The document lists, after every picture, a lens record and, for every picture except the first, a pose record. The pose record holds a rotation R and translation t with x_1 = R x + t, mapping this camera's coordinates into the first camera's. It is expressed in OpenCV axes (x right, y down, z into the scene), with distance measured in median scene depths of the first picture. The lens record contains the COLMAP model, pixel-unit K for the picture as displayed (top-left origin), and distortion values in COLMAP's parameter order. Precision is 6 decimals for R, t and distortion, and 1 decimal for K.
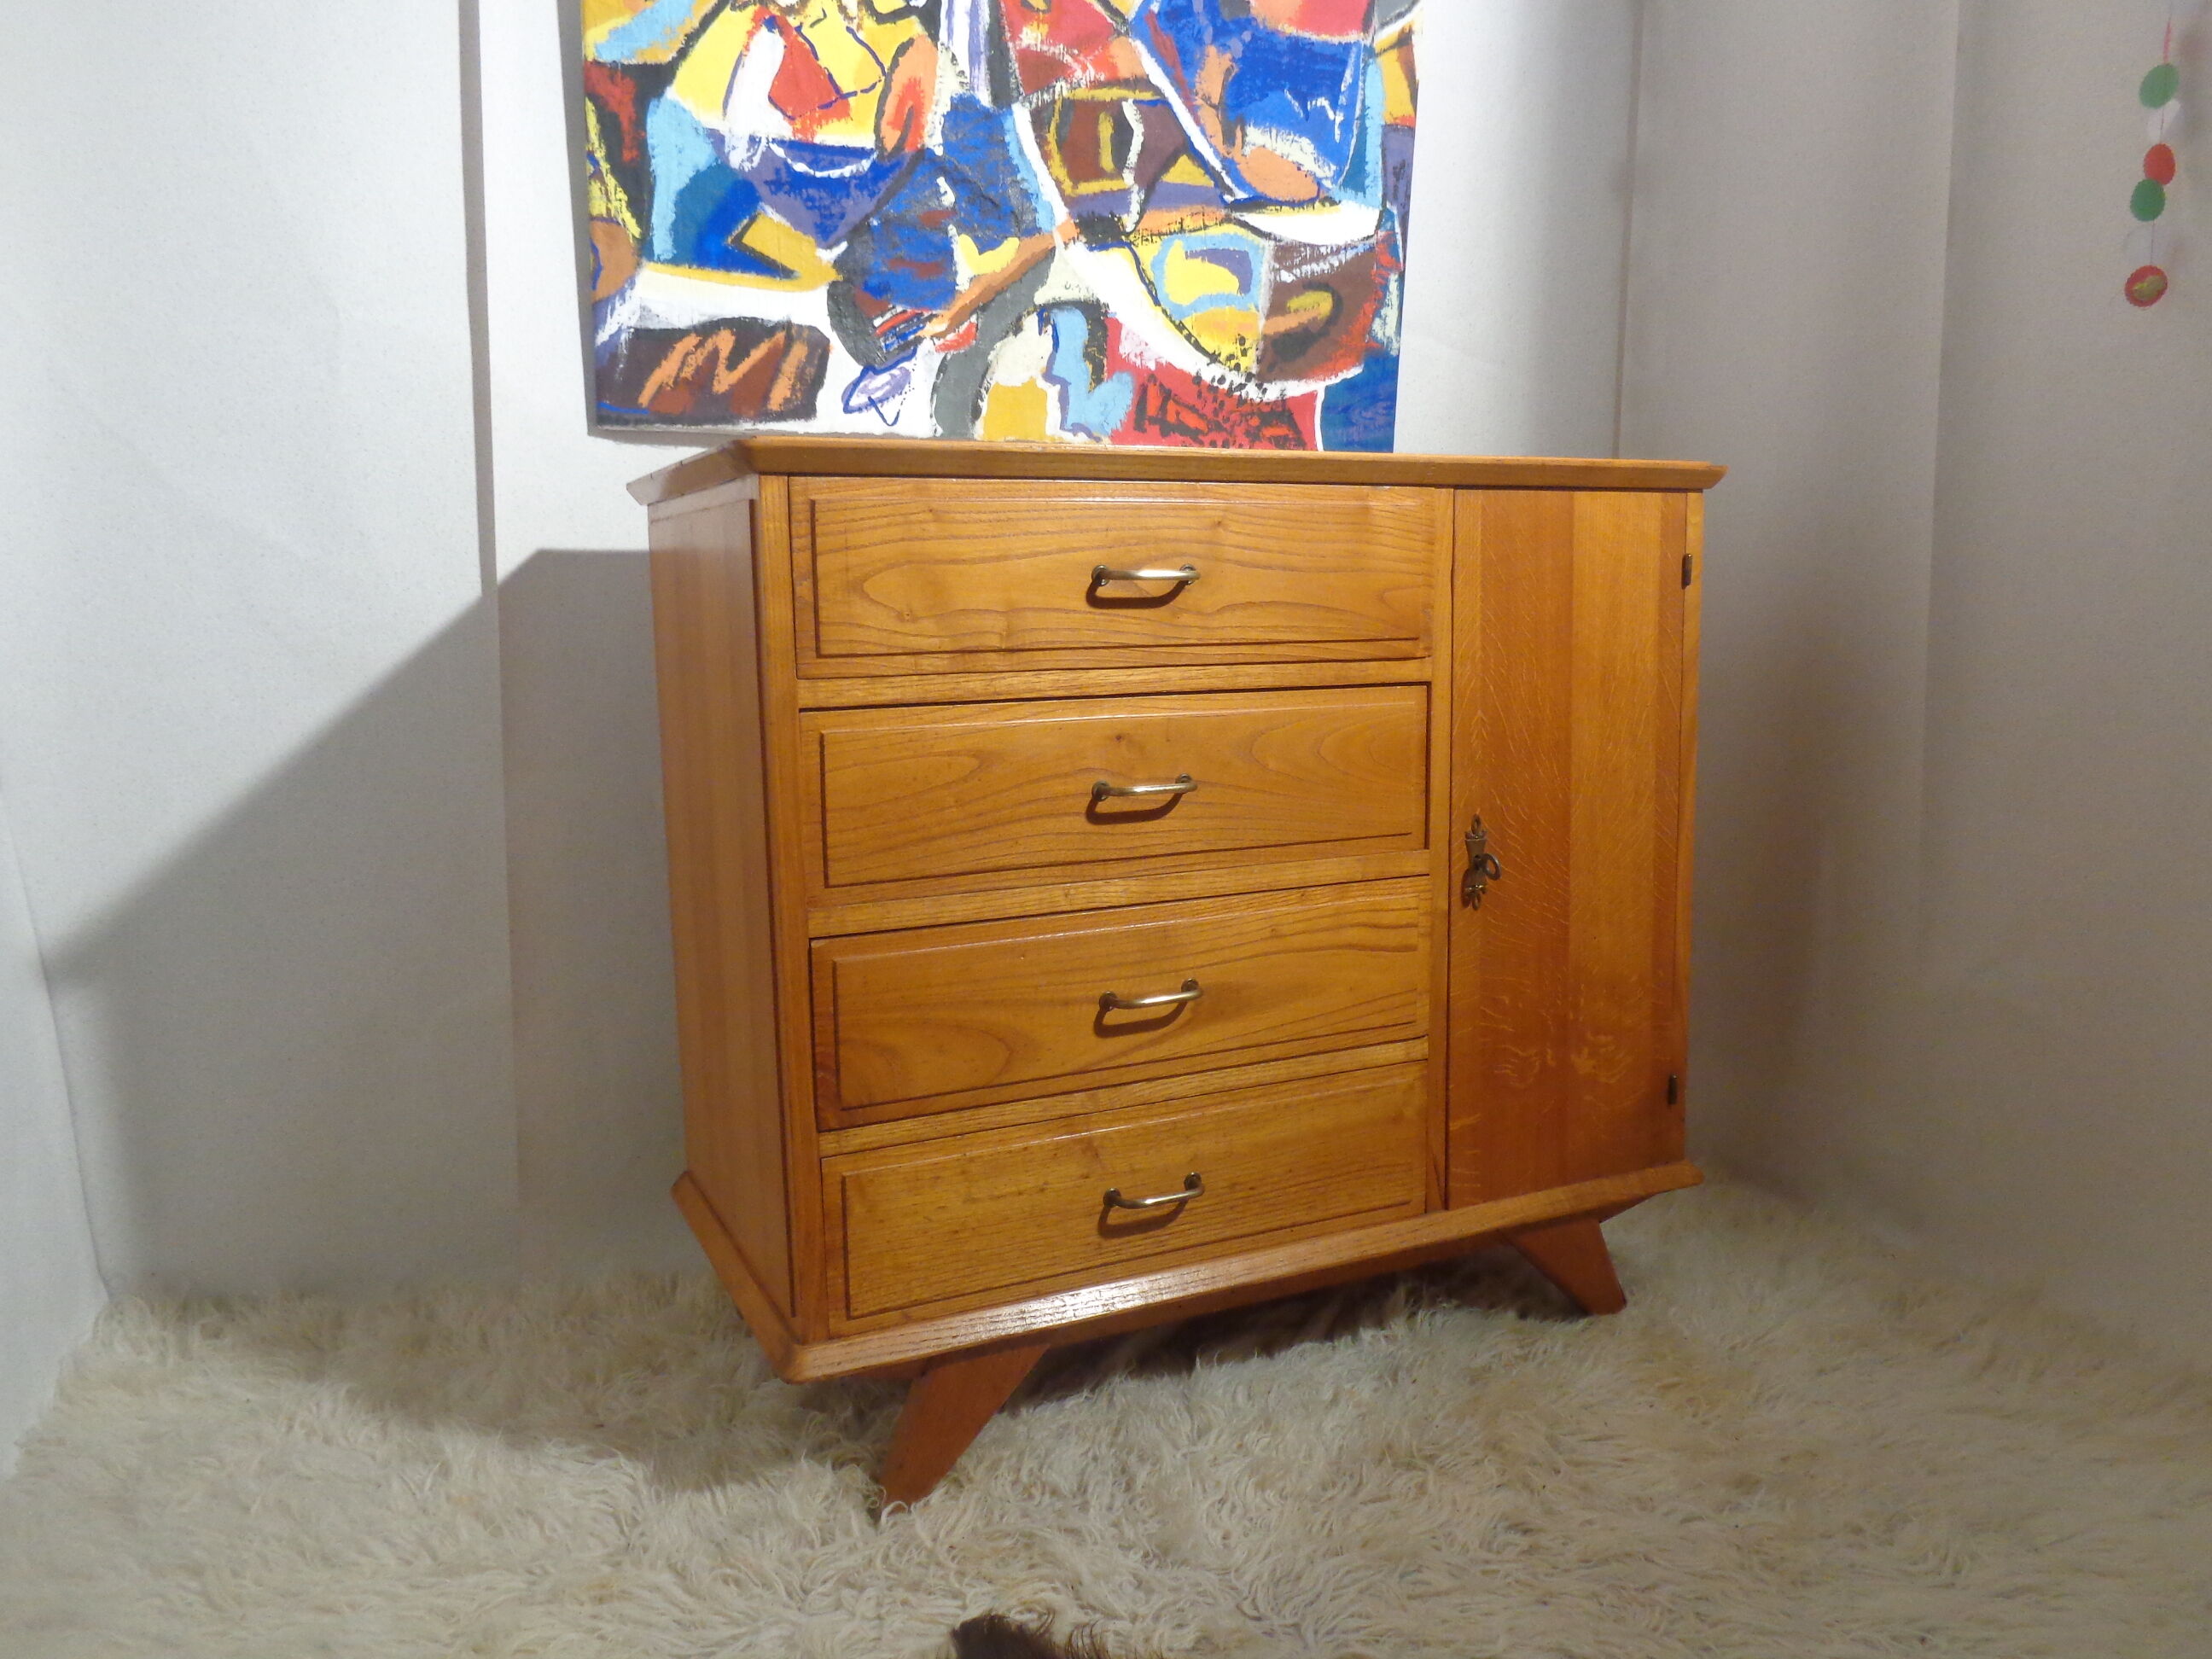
lens RADIAL K [[1652.3, 0, 1095.4], [0, 1652.3, 860.6], [0, 0, 1]] dist [-0.007308, 0.006412]
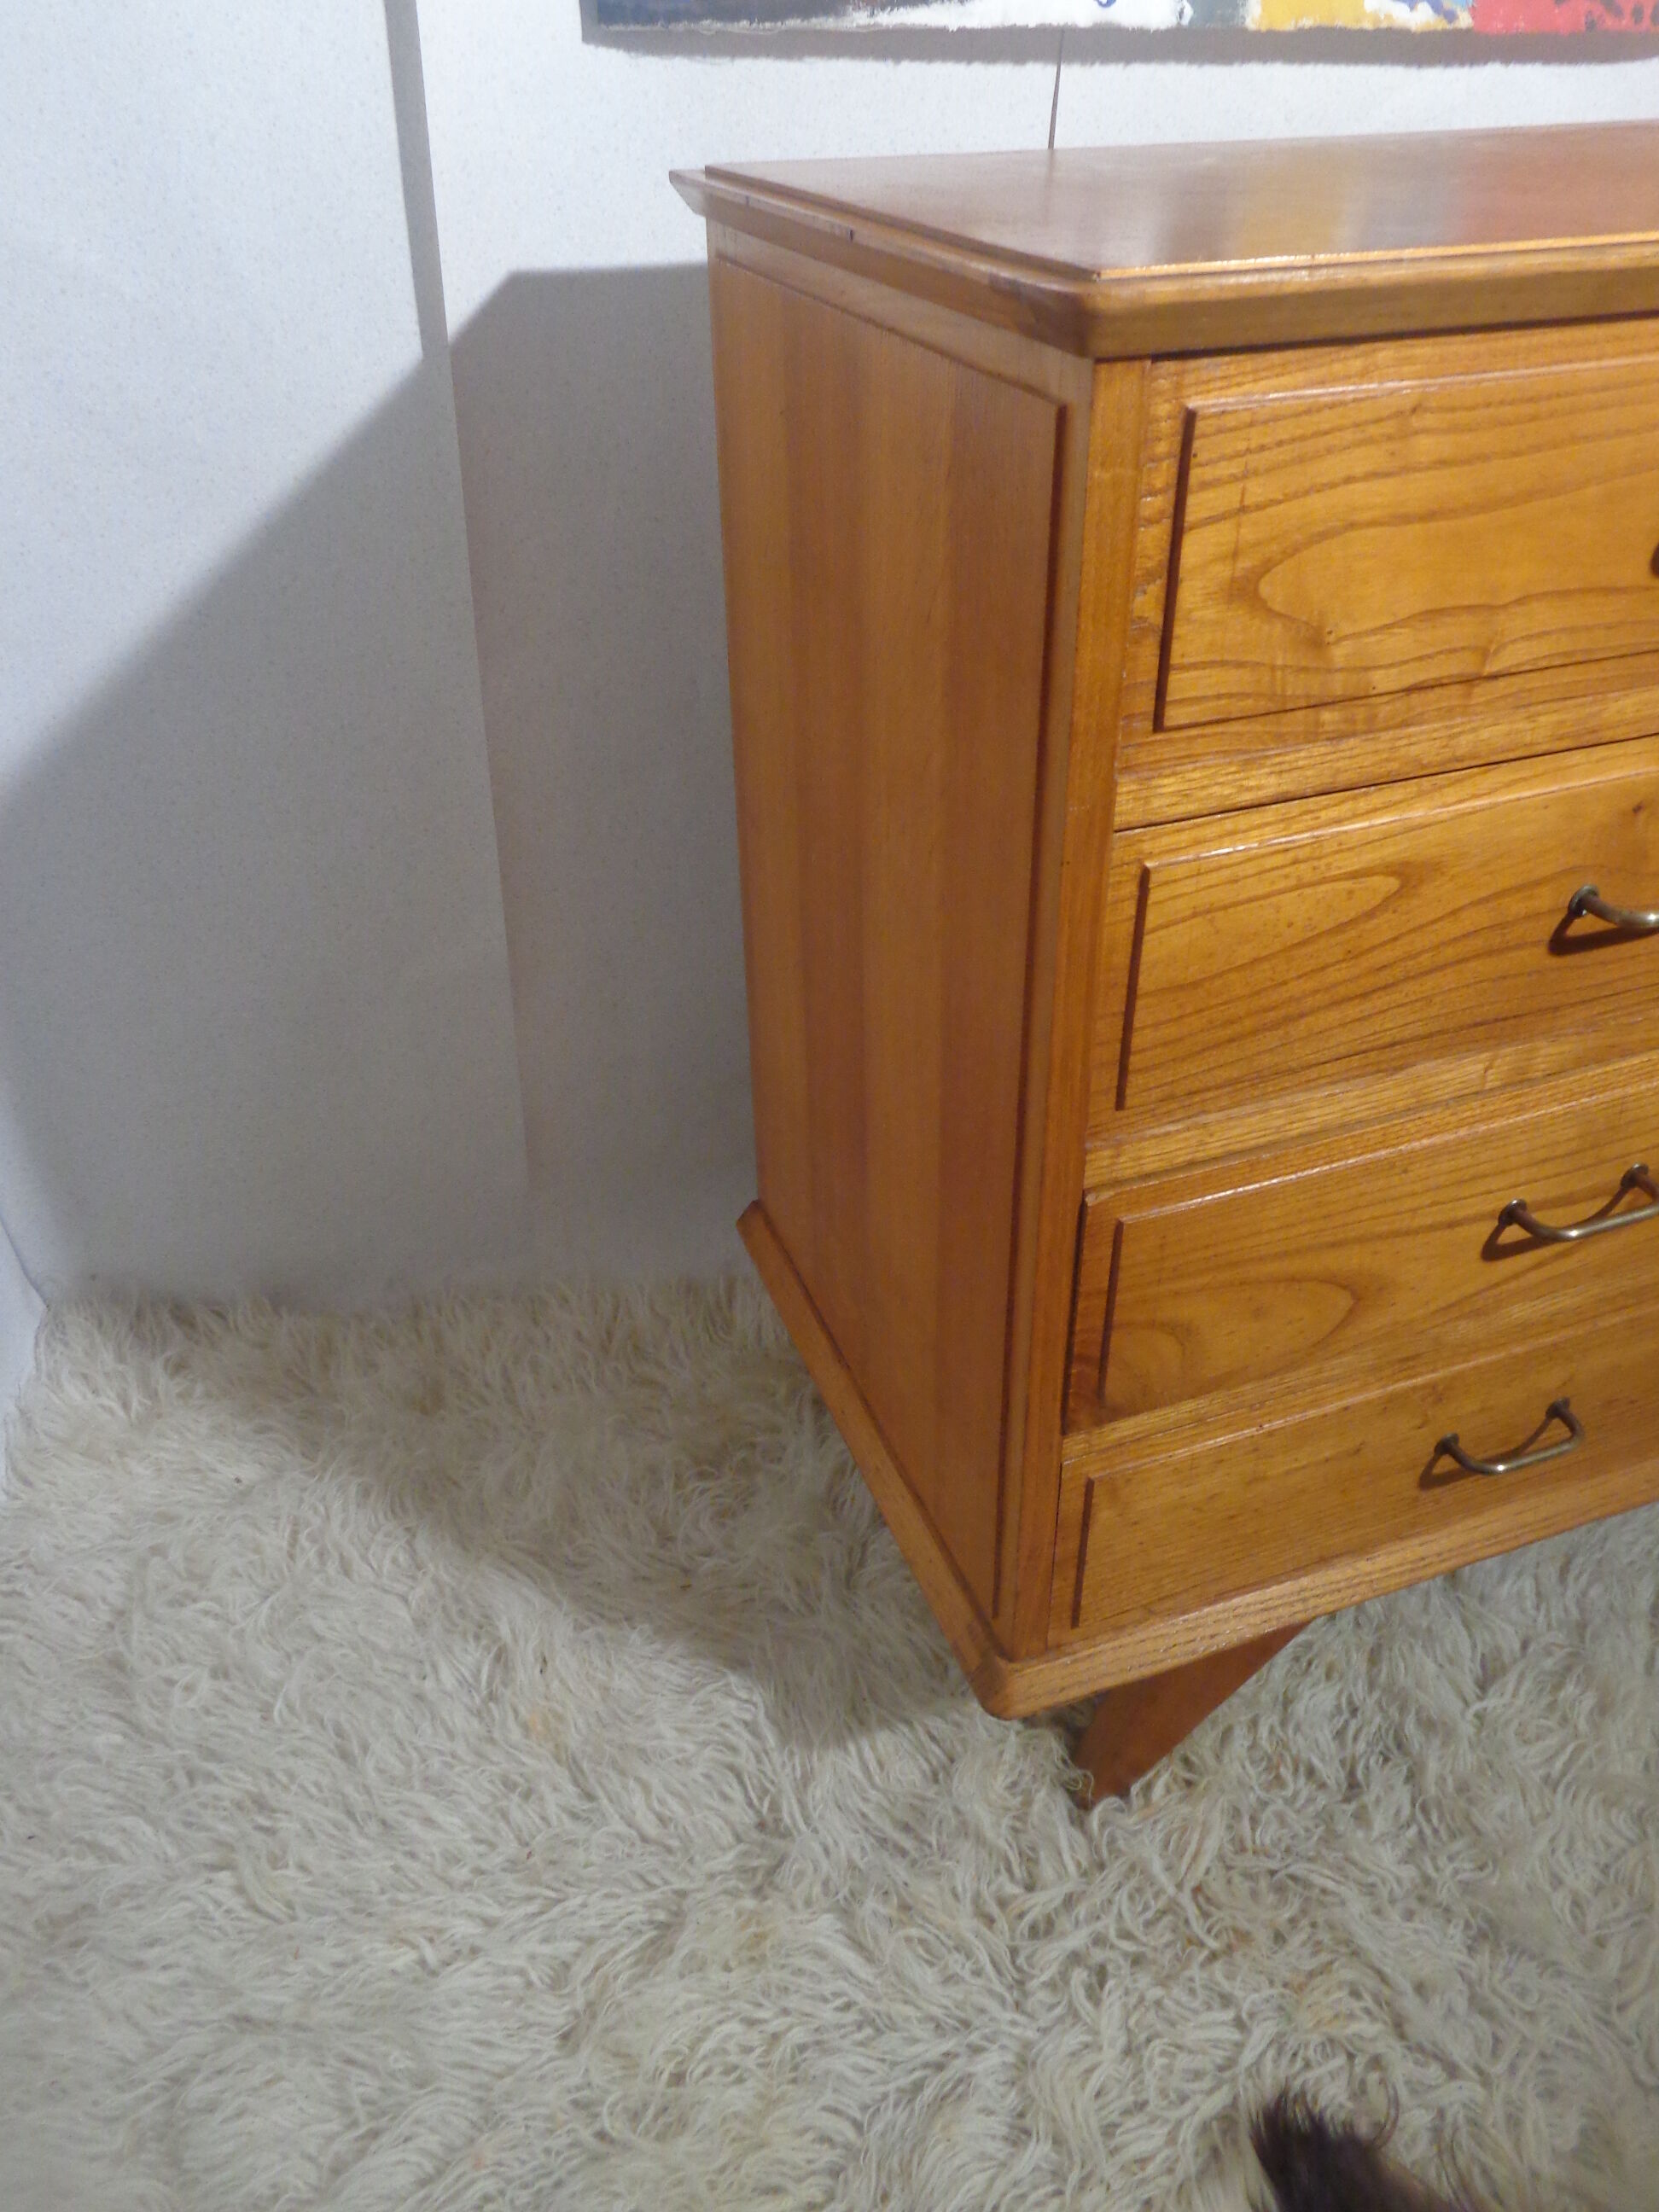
lens RADIAL K [[1652.3, 0, 828.5], [0, 1652.3, 1111.3], [0, 0, 1]] dist [-0.007308, 0.006412]
pose [[0.996162, 0.048033, -0.073166, -0.177441], [-0.012247, 0.904231, 0.426868, -0.182831], [0.086663, -0.424334, 0.901349, 0.377039]]
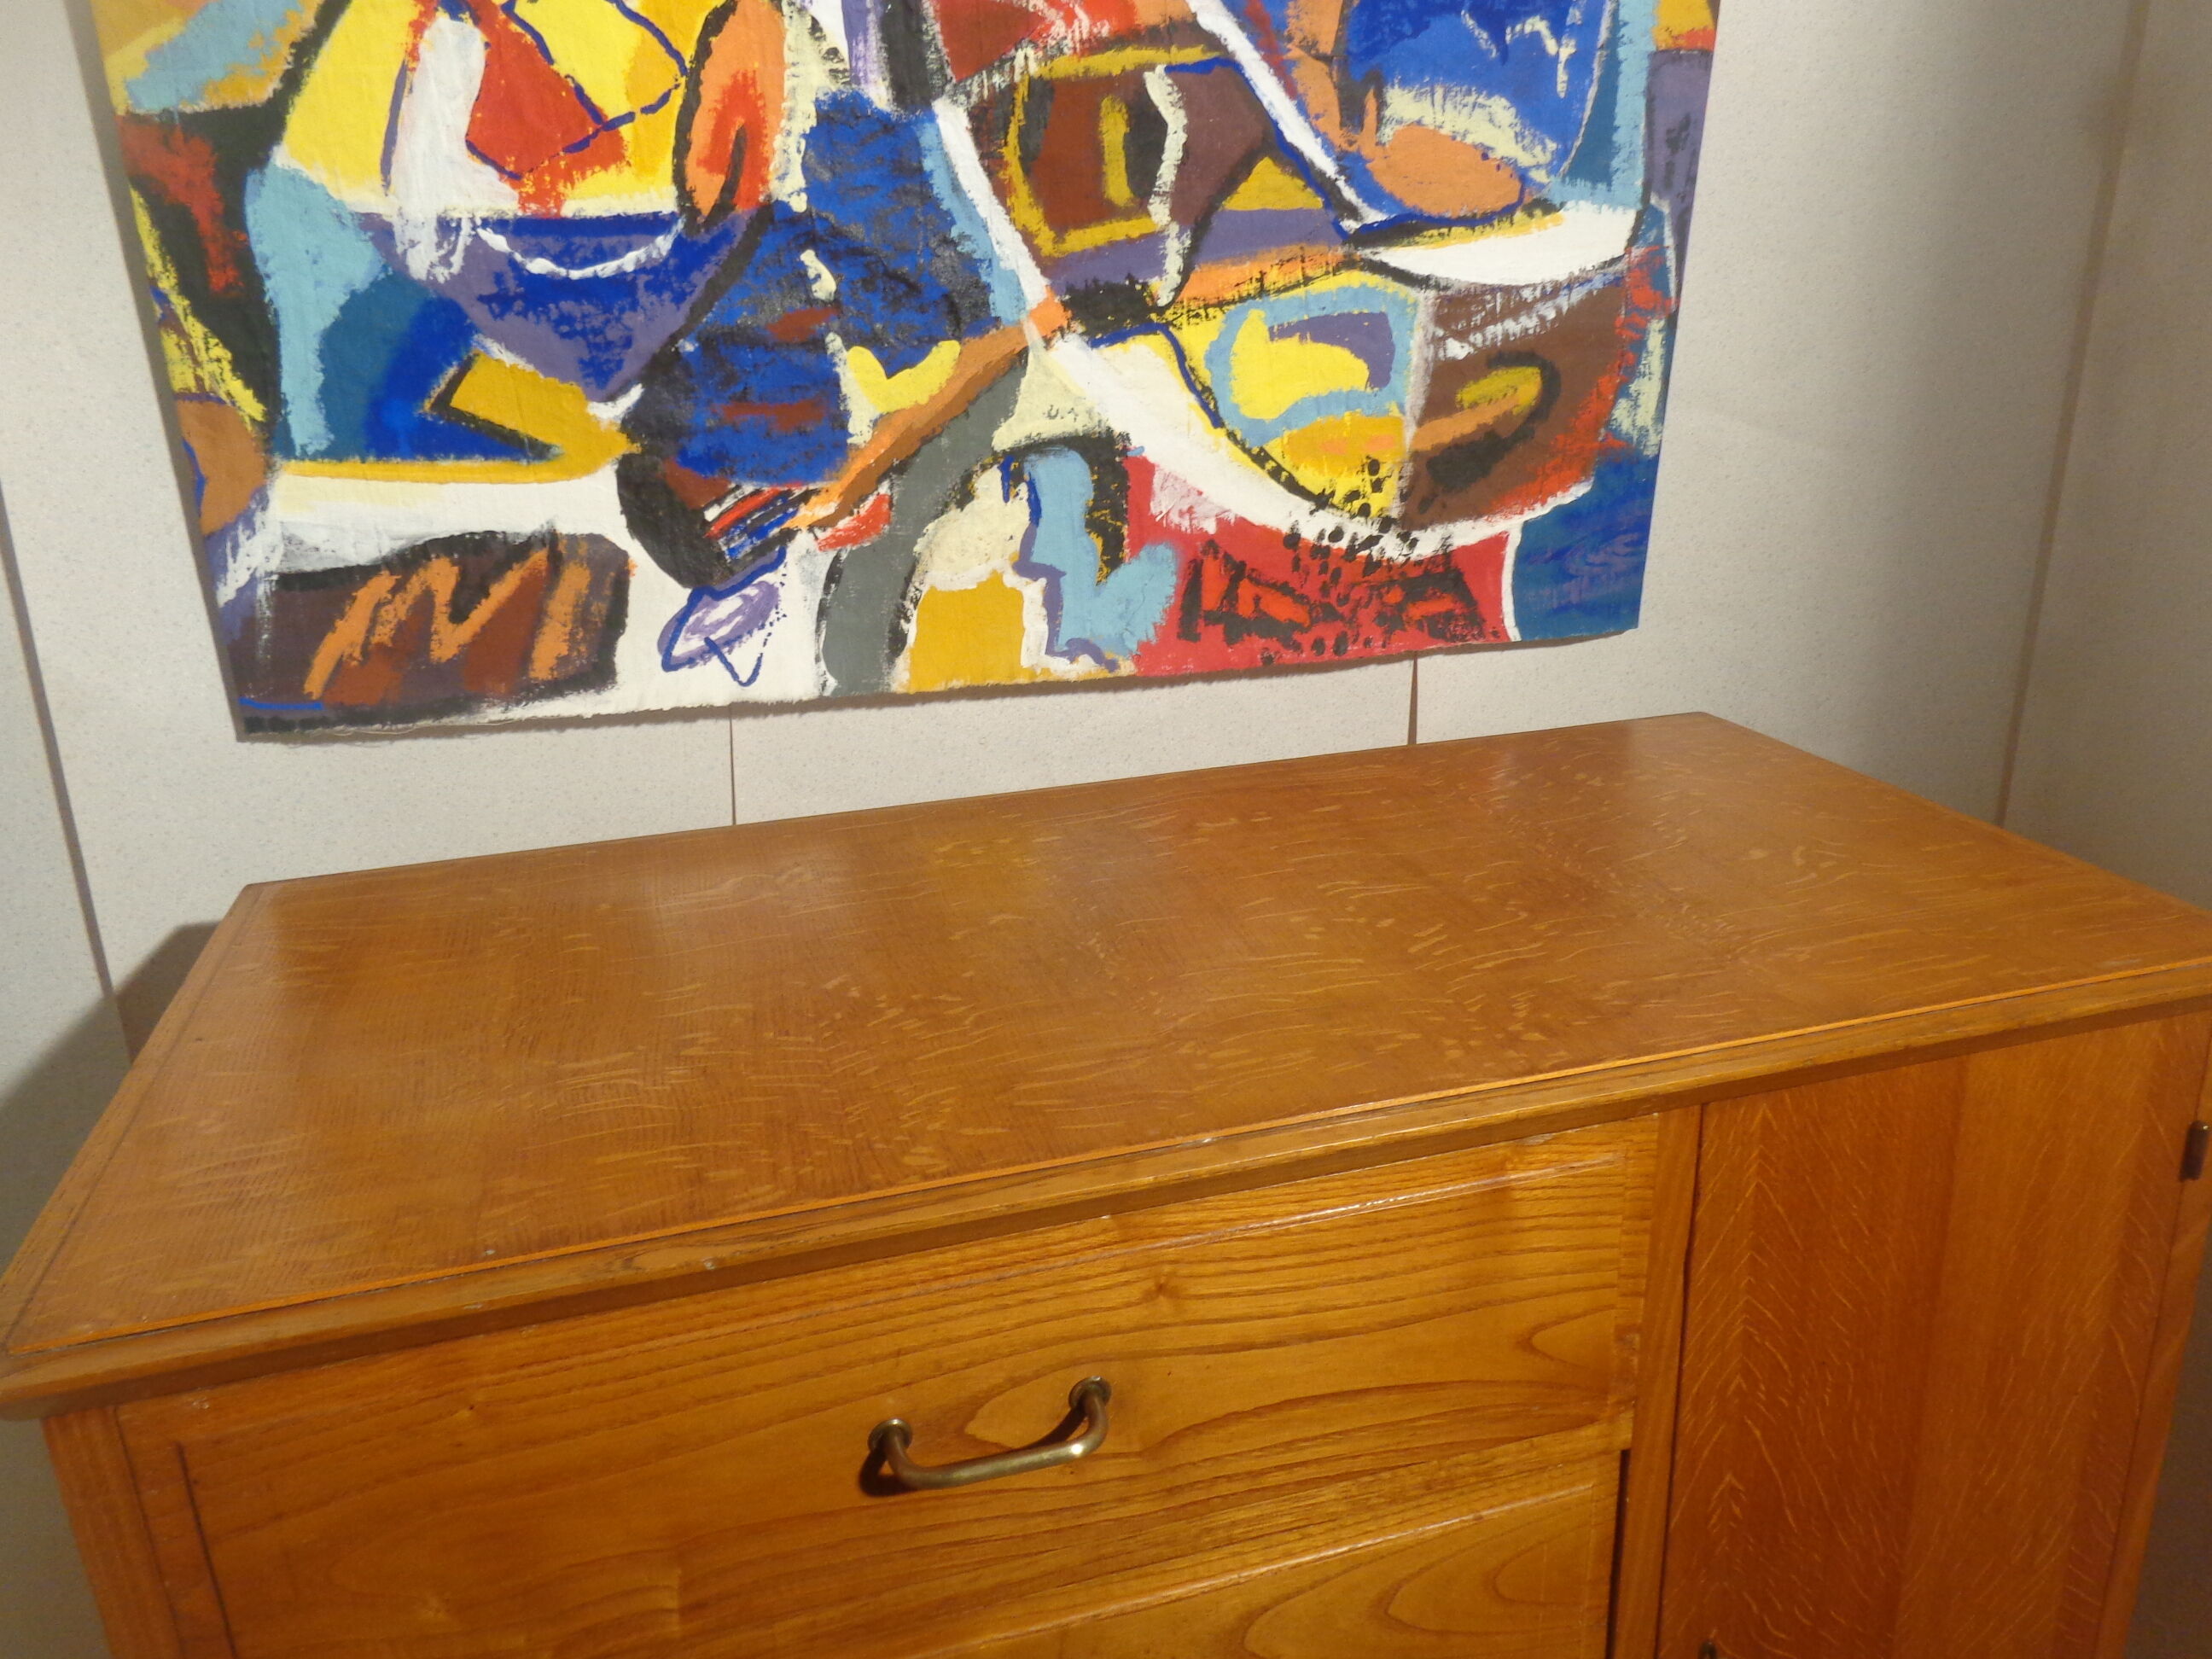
lens RADIAL K [[1652.3, 0, 1102.3], [0, 1652.3, 851.5], [0, 0, 1]] dist [-0.007308, 0.006412]
pose [[0.987327, 0.032681, -0.155297, 0.108968], [-0.003043, 0.982286, 0.187365, -0.354910], [0.158669, -0.184518, 0.969937, 0.486364]]
